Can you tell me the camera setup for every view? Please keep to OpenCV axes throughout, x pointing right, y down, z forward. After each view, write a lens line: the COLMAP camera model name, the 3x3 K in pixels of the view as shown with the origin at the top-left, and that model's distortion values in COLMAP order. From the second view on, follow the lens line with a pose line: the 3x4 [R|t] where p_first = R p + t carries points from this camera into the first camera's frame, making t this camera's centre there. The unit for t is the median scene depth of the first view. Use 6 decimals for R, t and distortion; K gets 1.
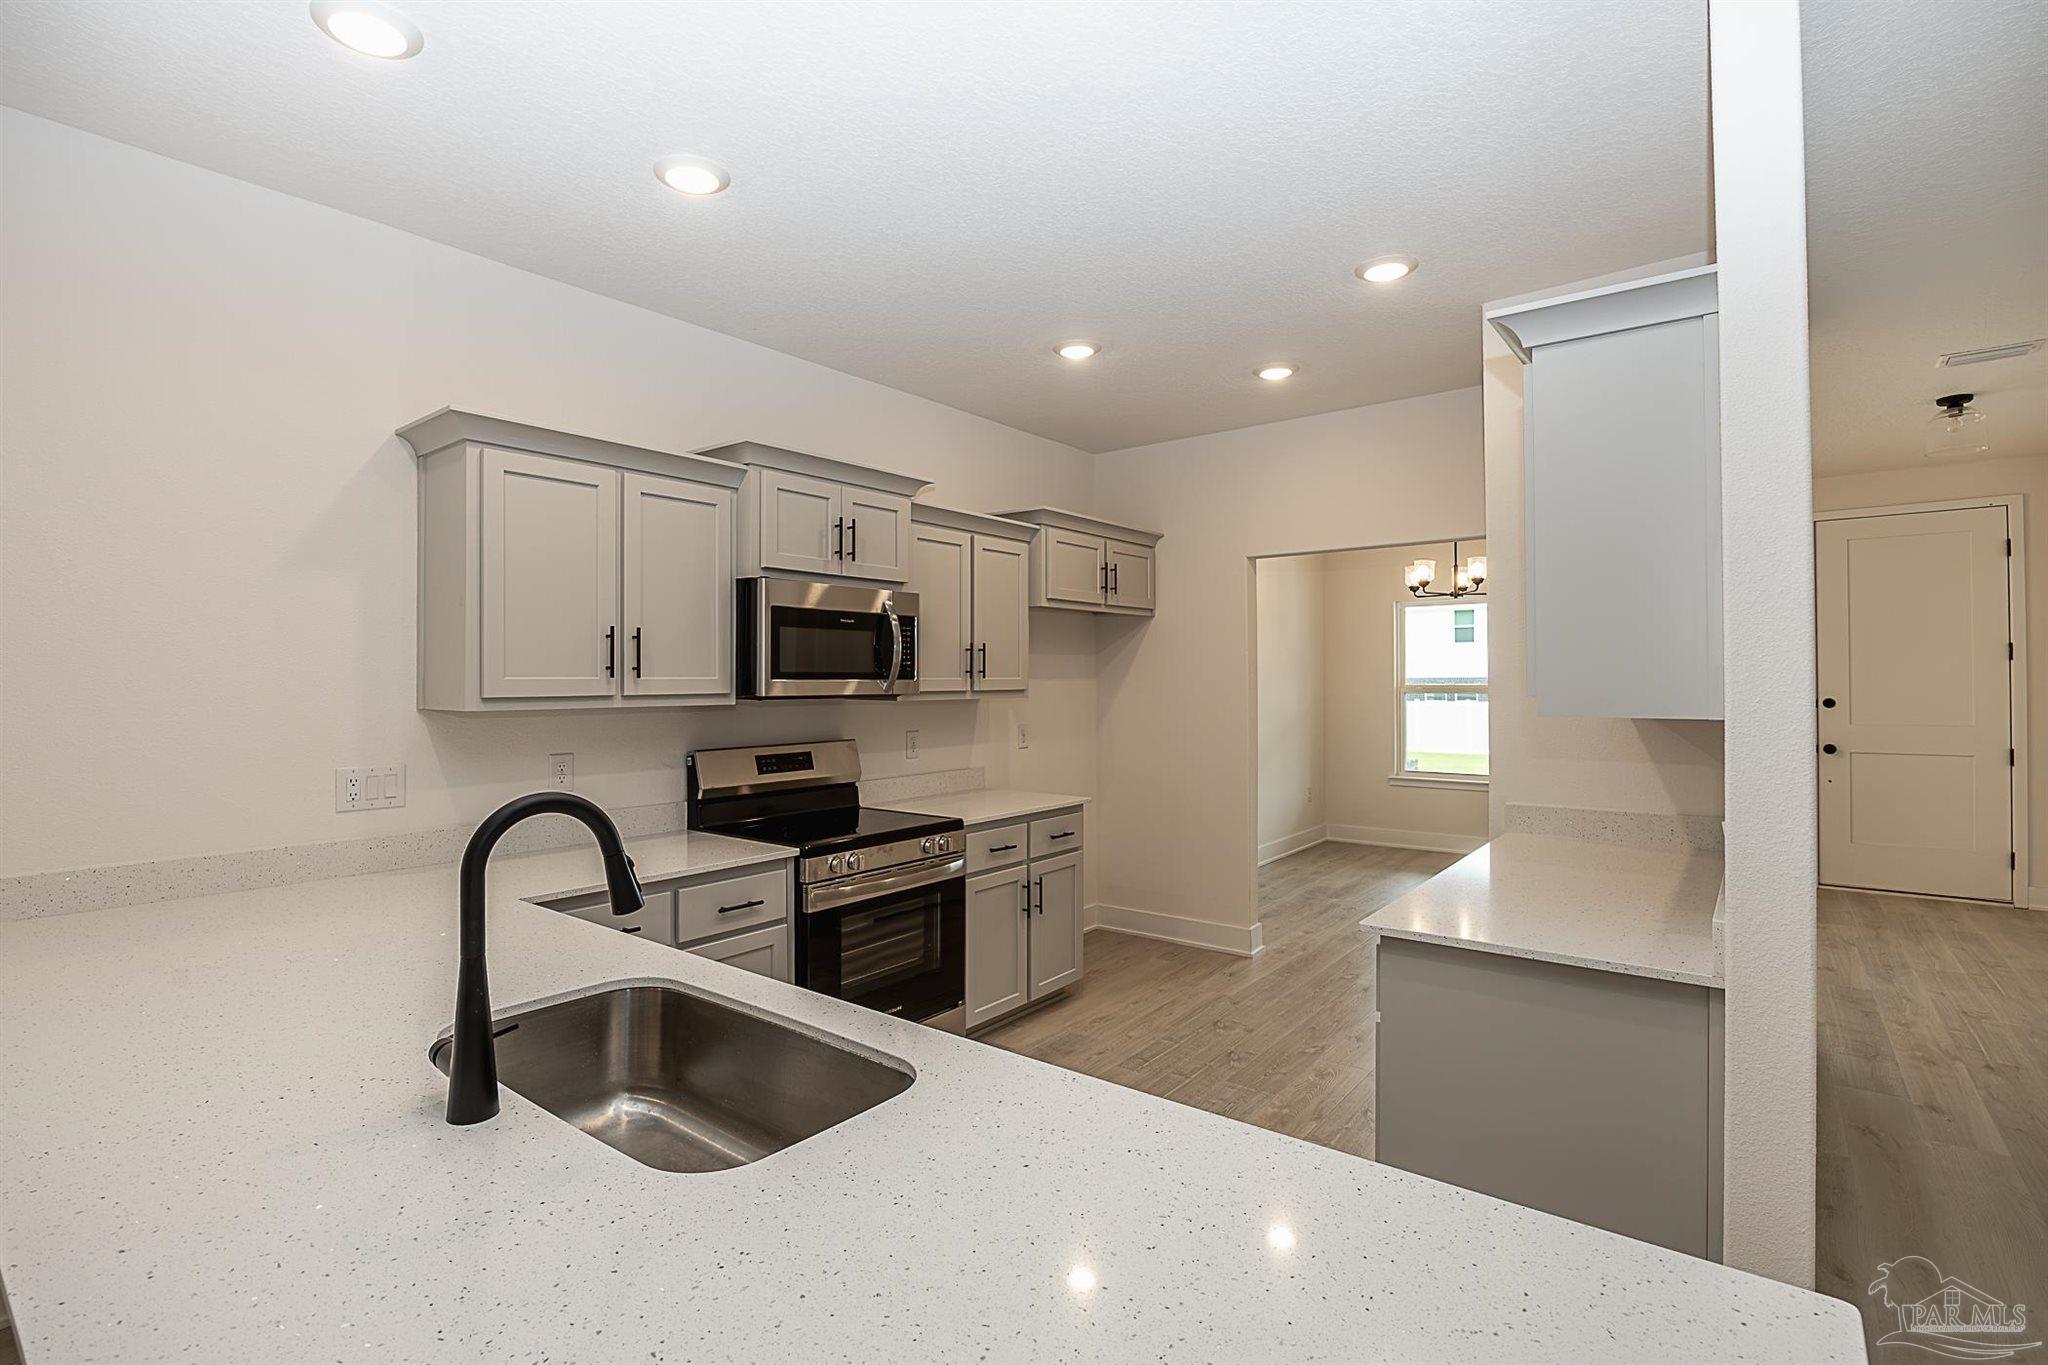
lens RADIAL K [[981.1, 0, 1019.3], [0, 981.1, 677.6], [0, 0, 1]] dist [-0.011744, -0.000588]
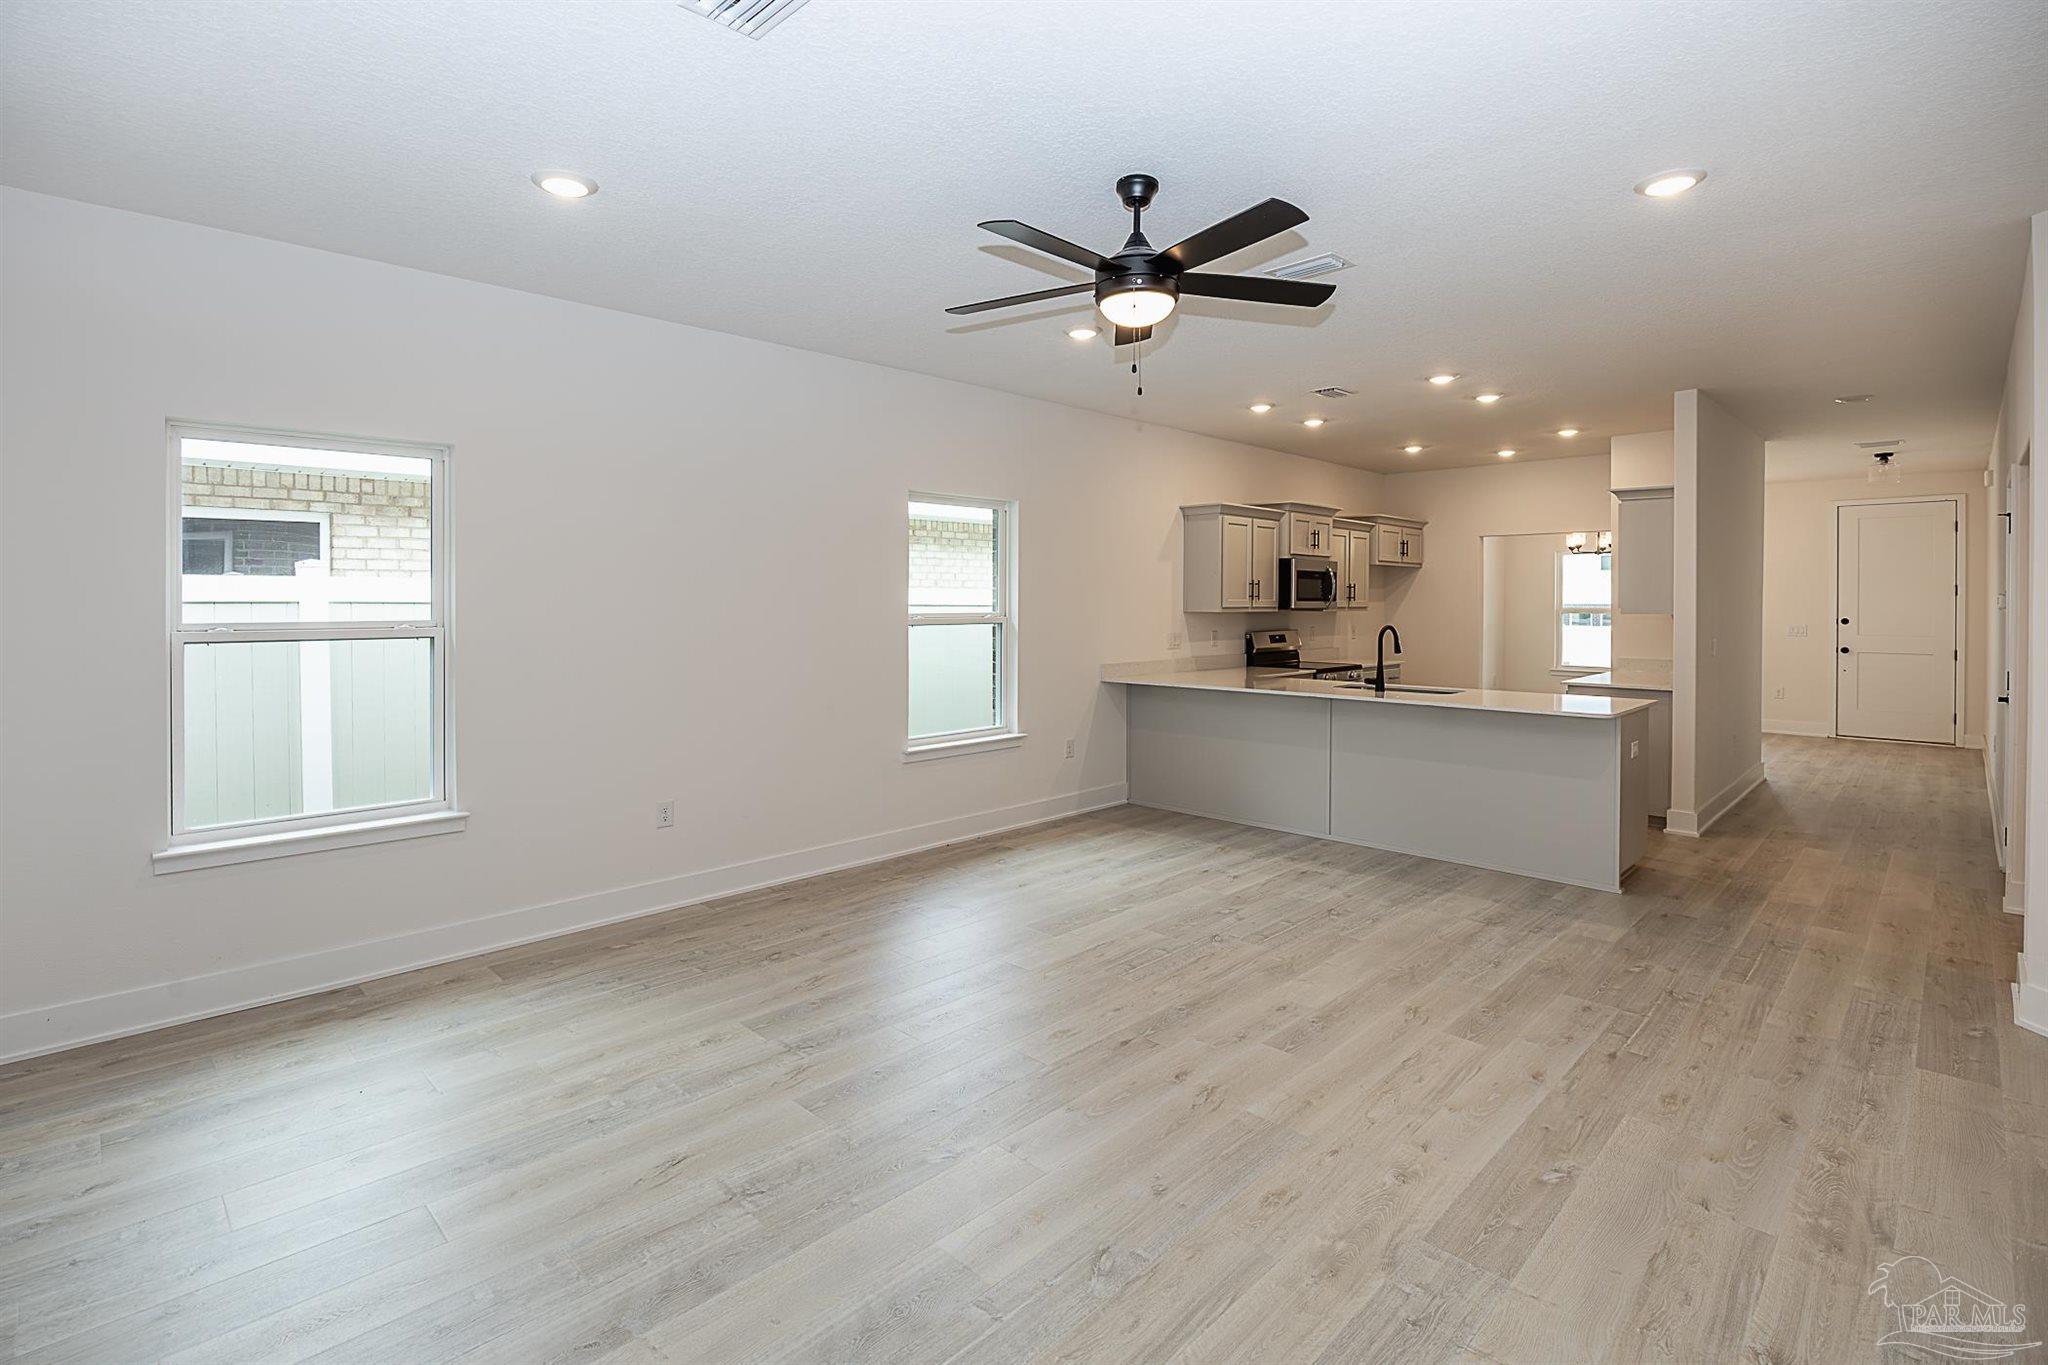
lens RADIAL K [[981.1, 0, 1066.2], [0, 981.1, 608.5], [0, 0, 1]] dist [-0.011744, -0.000588]
pose [[0.996229, 0.007912, -0.086403, -0.510082], [-0.007197, 0.999937, 0.008582, 0.002560], [0.086465, -0.007927, 0.996223, -1.206570]]
